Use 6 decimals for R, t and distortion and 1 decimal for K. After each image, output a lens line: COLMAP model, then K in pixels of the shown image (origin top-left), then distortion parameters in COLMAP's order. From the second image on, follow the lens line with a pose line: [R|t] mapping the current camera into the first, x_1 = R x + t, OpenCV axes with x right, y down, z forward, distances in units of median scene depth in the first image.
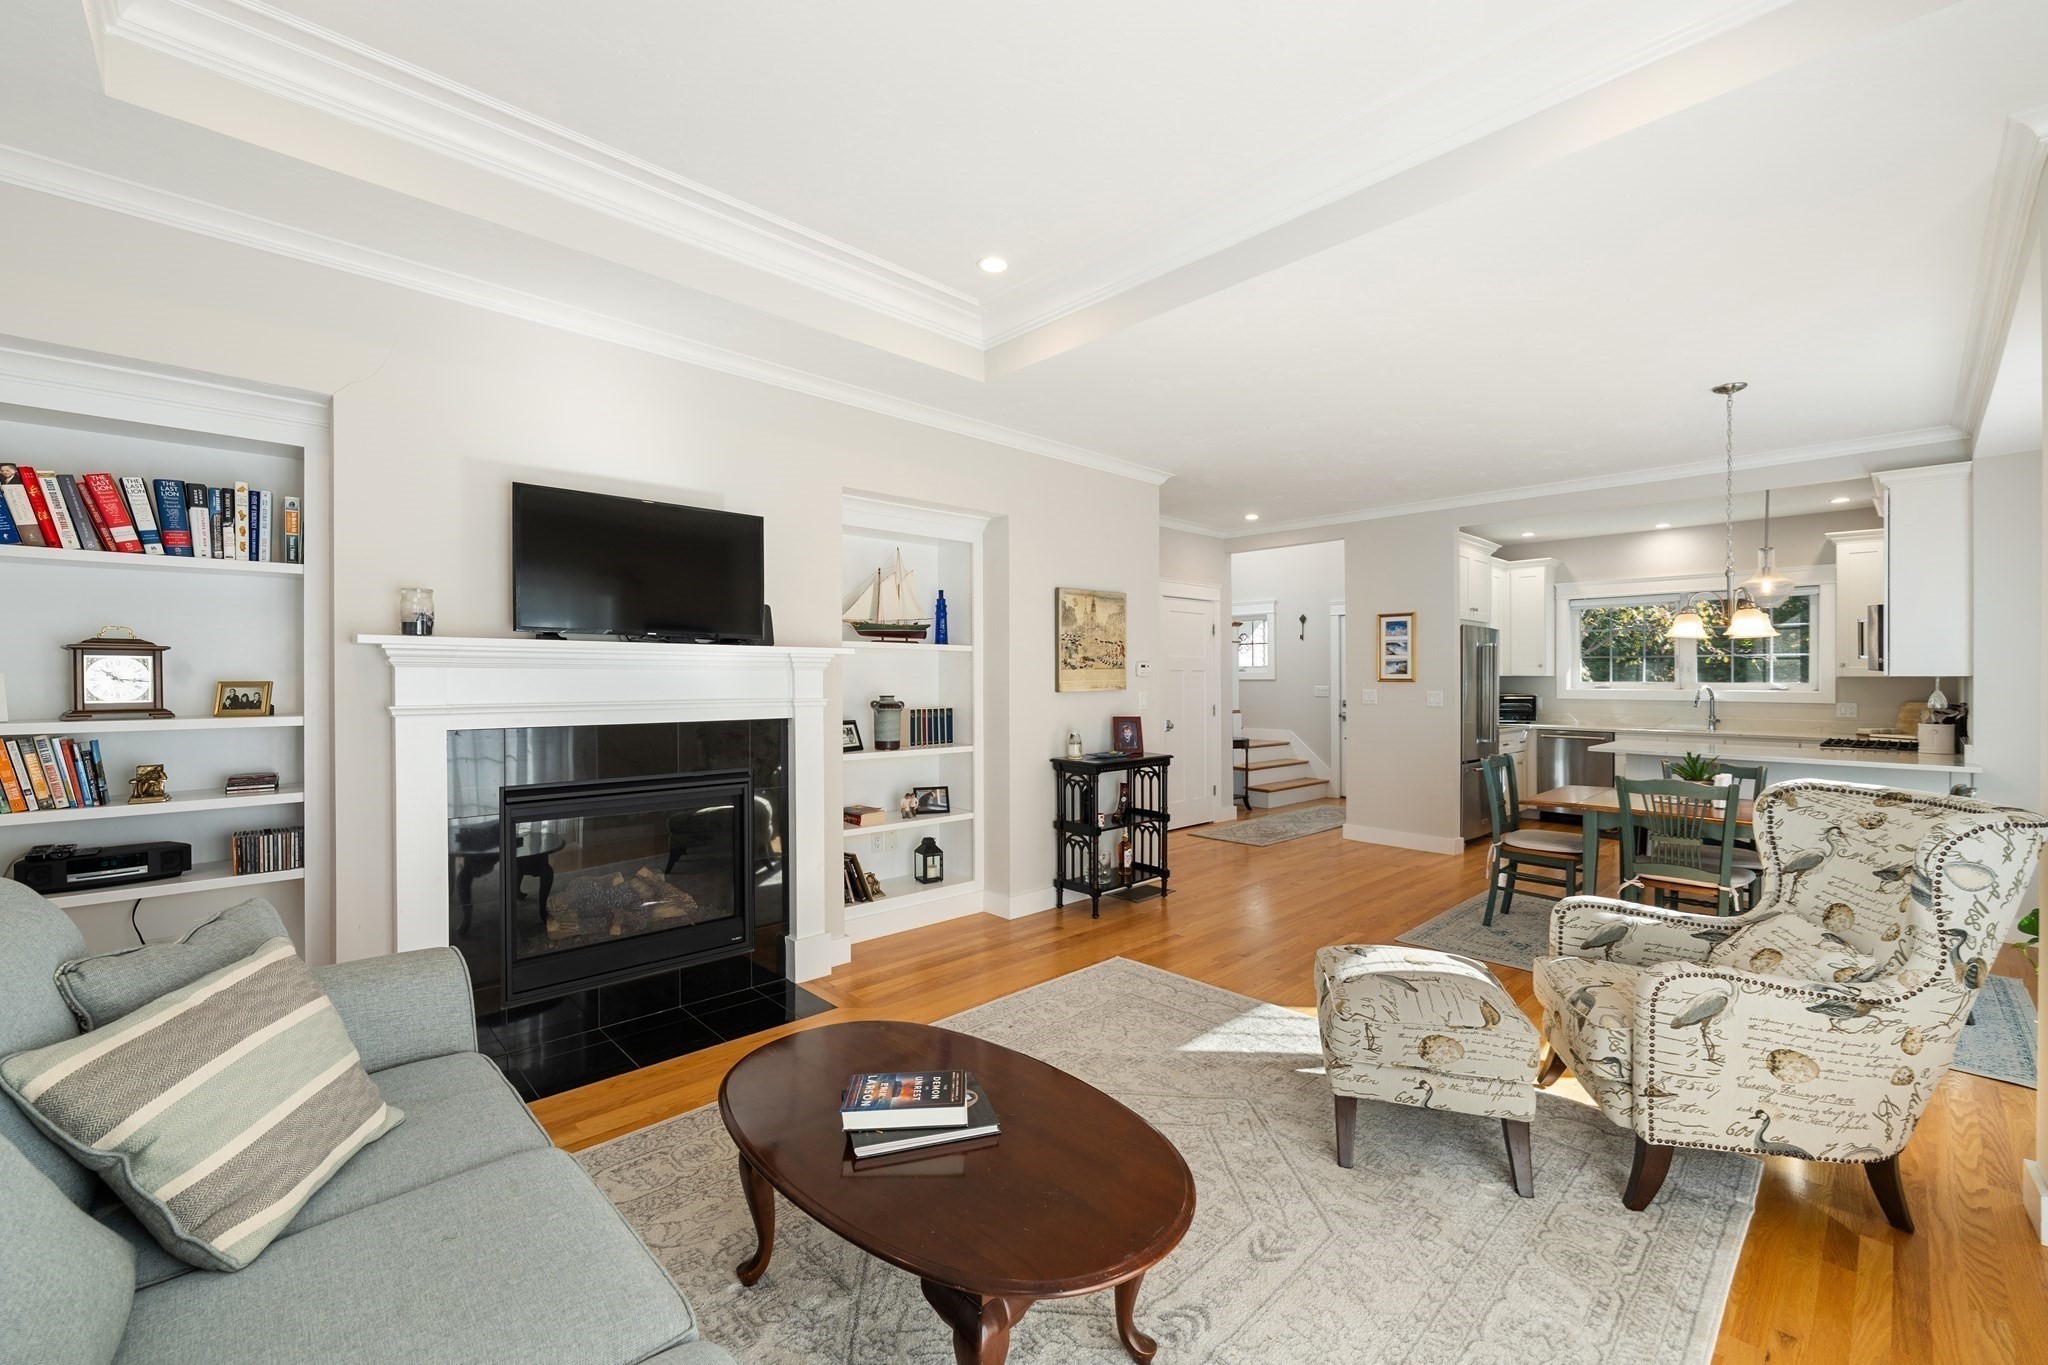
lens RADIAL K [[823.4, 0, 1030.3], [0, 823.4, 666.9], [0, 0, 1]] dist [-0.000274, 0.000326]
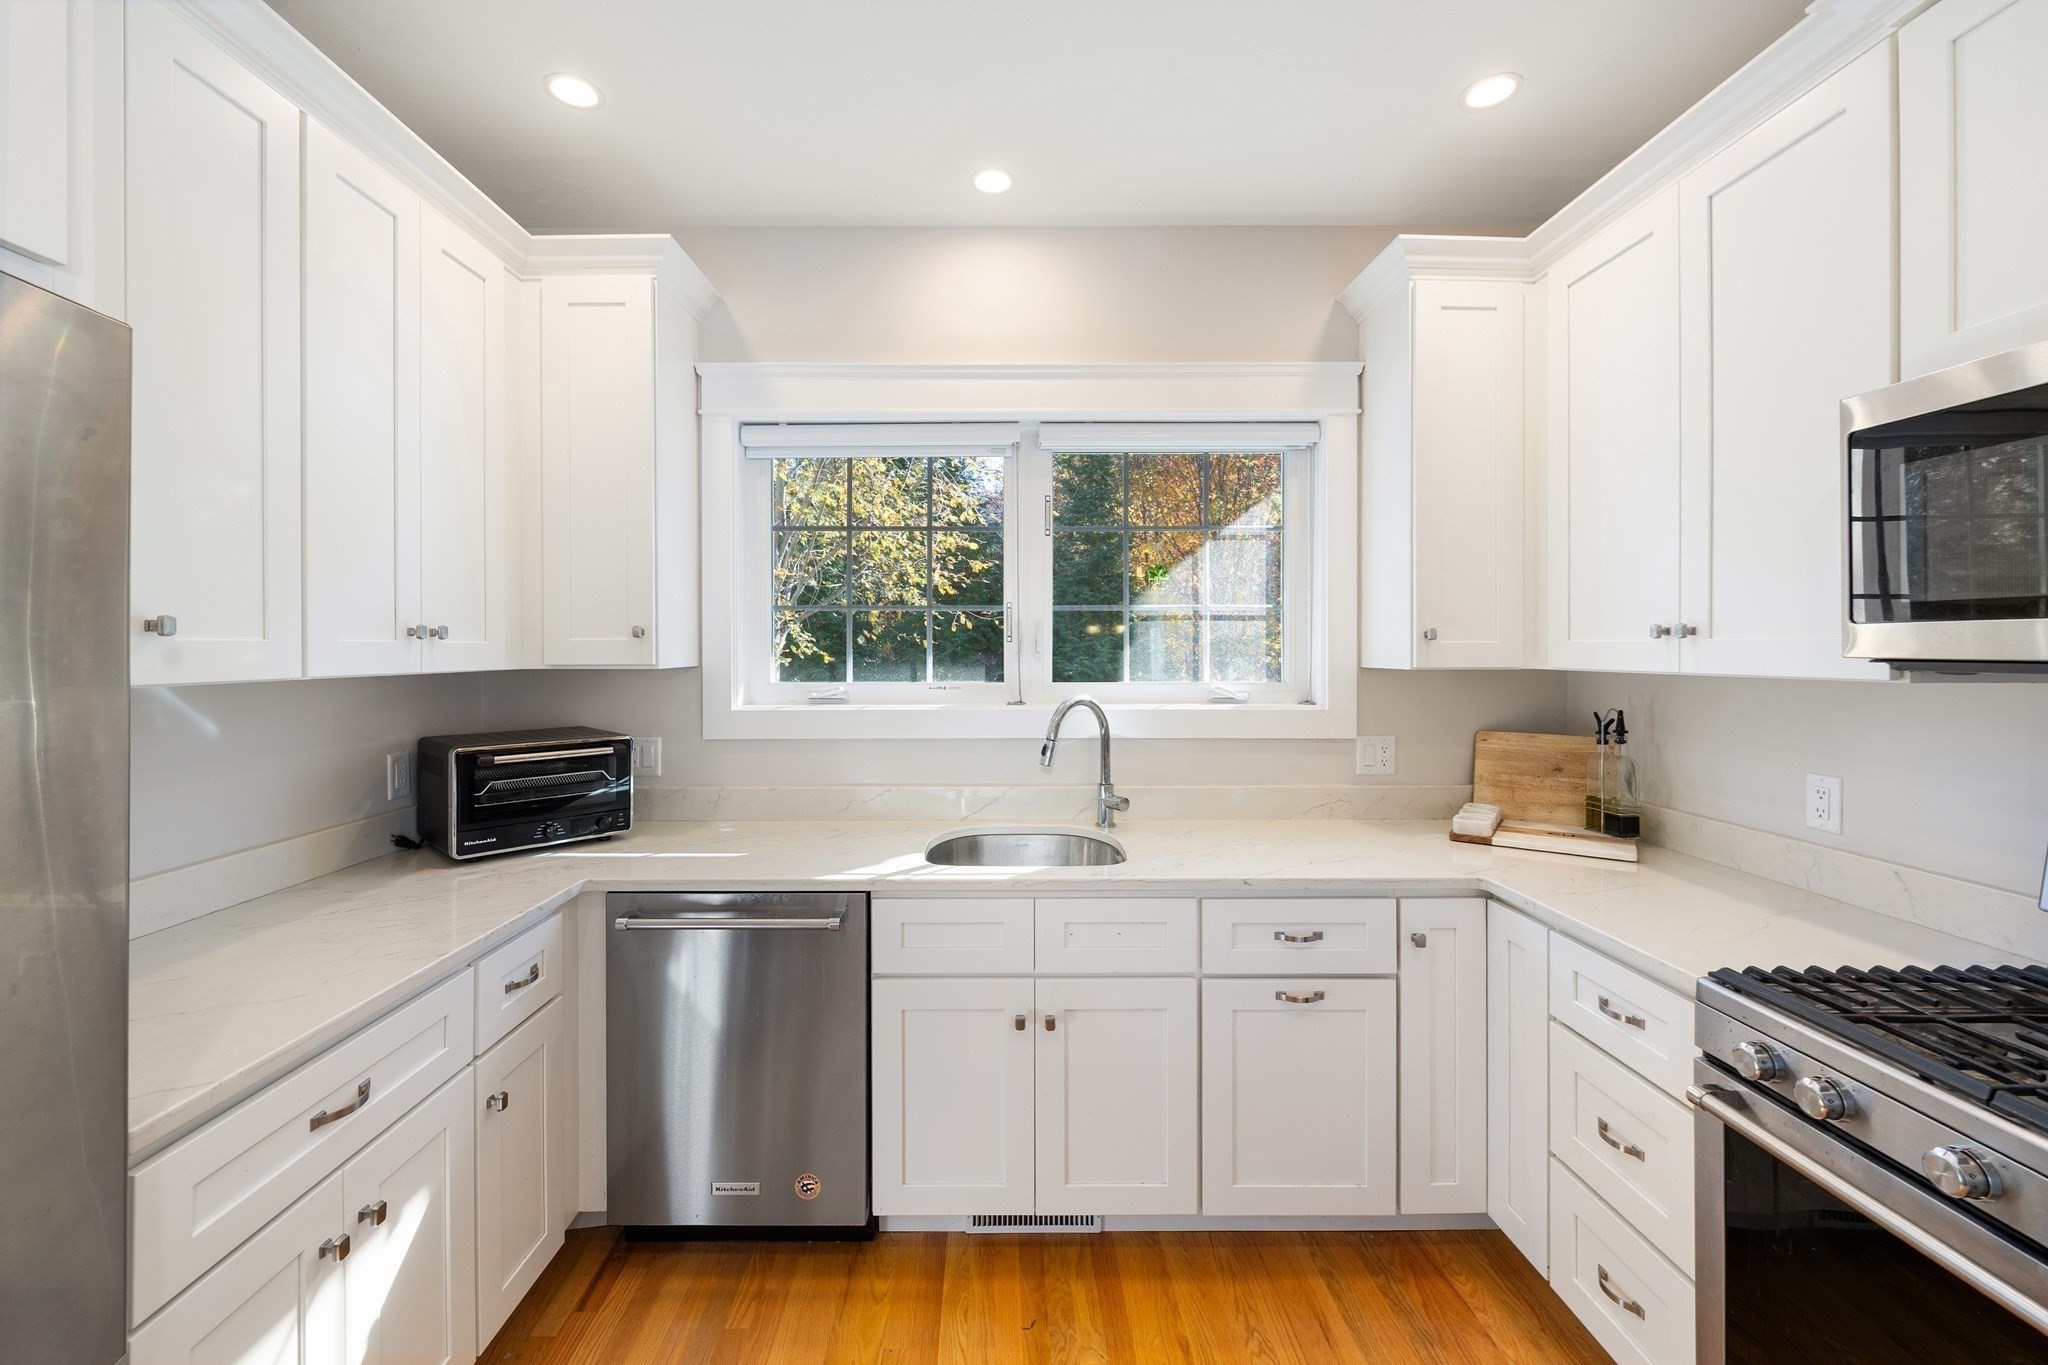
lens RADIAL K [[823.4, 0, 1003.2], [0, 823.4, 648.7], [0, 0, 1]] dist [-0.000274, 0.000326]
pose [[0.675121, -0.005160, 0.737689, 0.867945], [-0.004693, 0.999925, 0.011289, 0.000776], [-0.737692, -0.011084, 0.675047, 1.261325]]
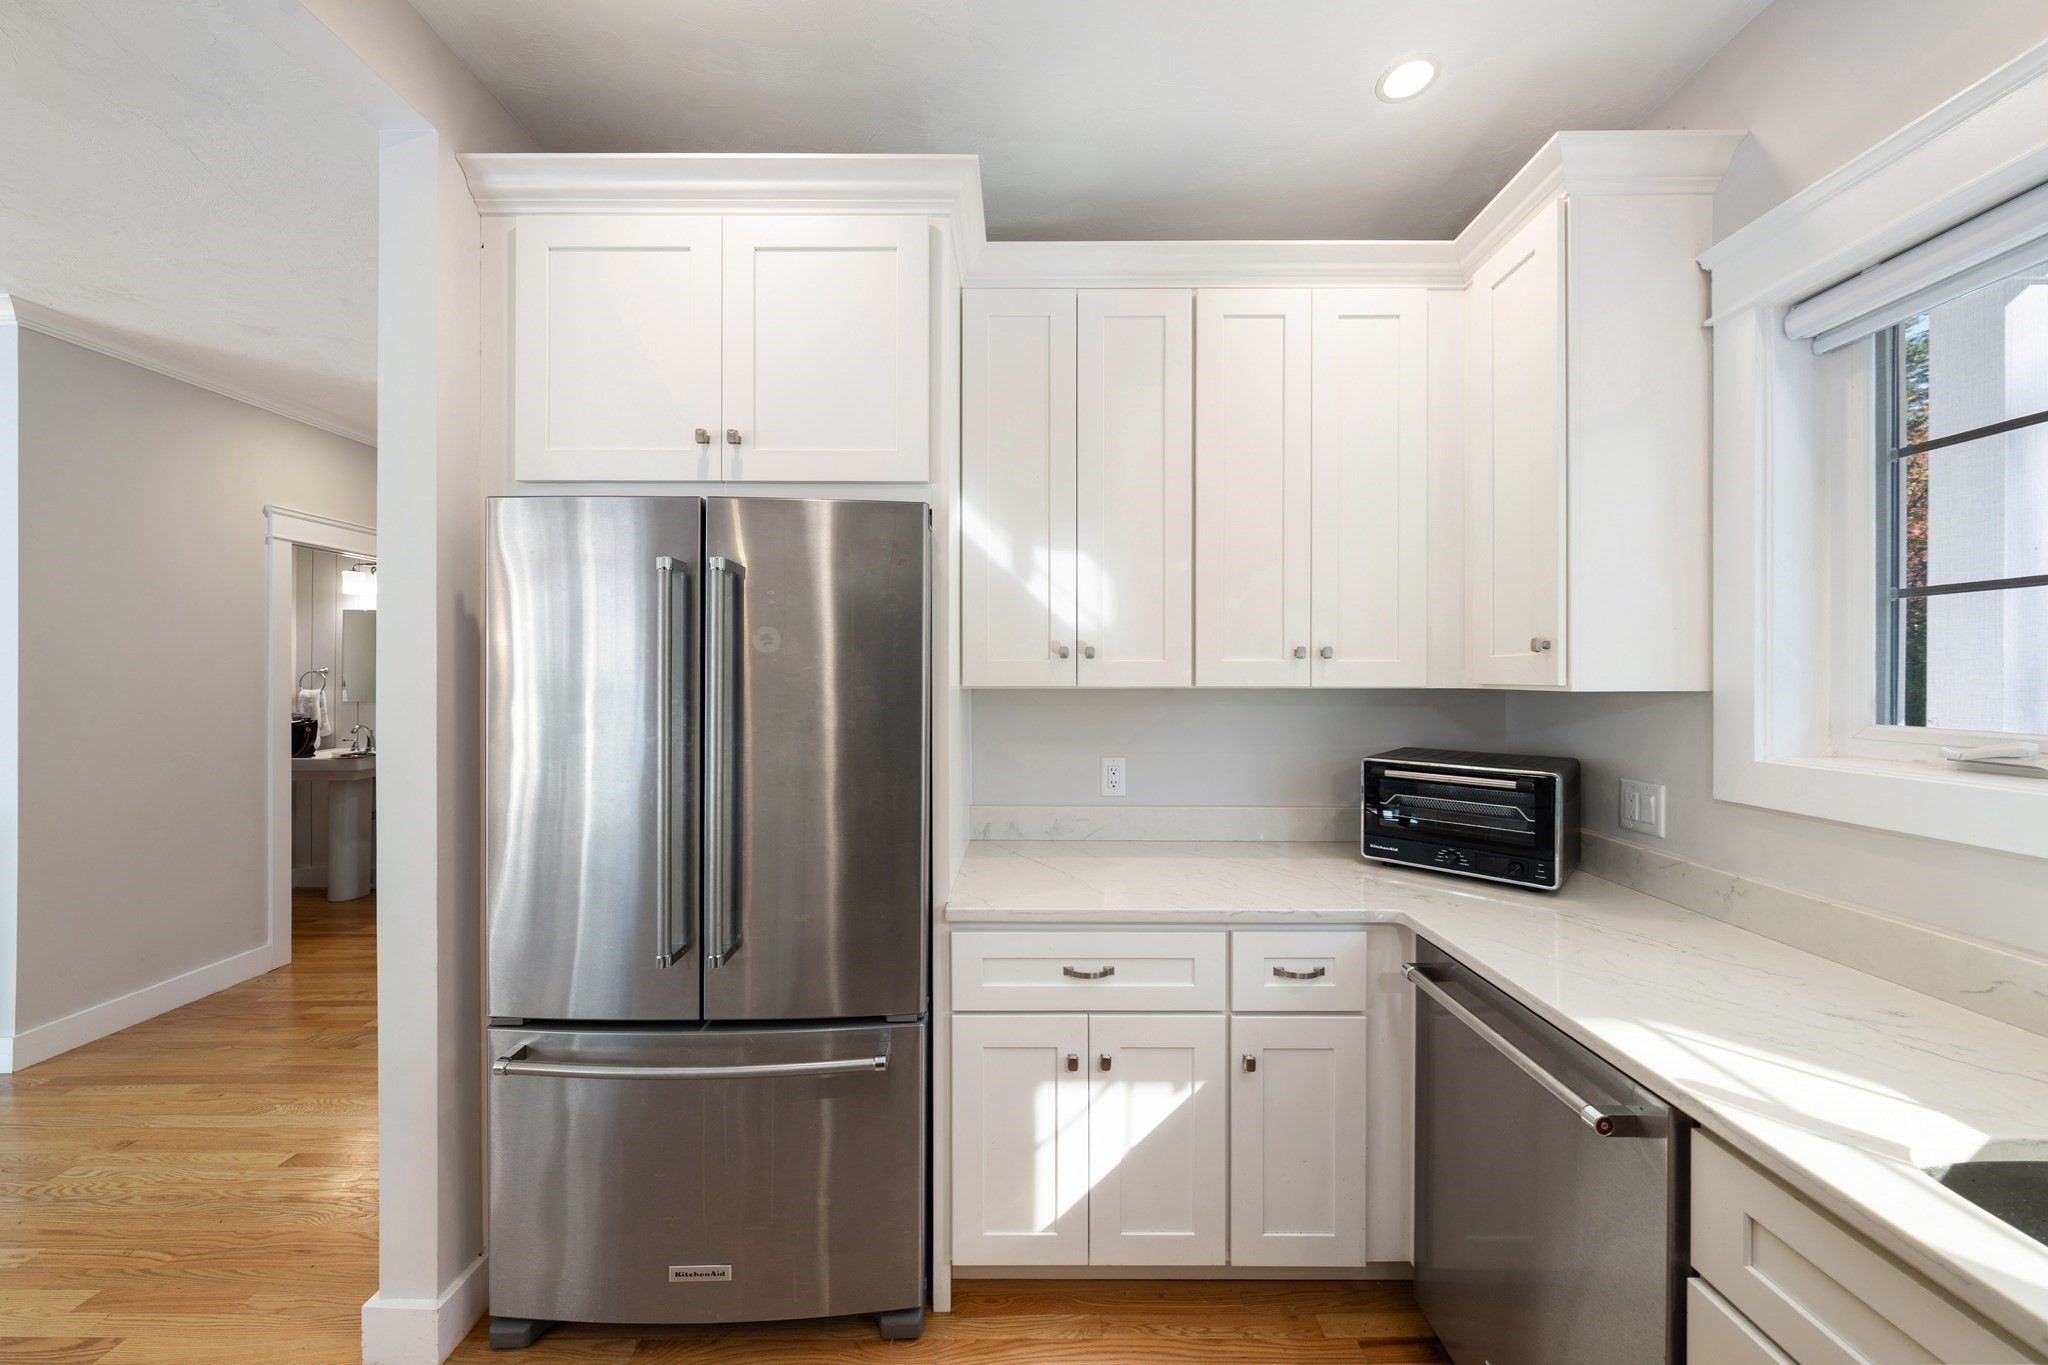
lens RADIAL K [[708.1, 0, 1022.3], [0, 708.1, 679.1], [0, 0, 1]] dist [-0.005014, -0.000024]
pose [[0.732696, 0.000965, -0.680556, 1.123938], [0.007018, 0.999935, 0.008973, 0.008805], [0.680520, -0.011351, 0.732642, 1.328372]]
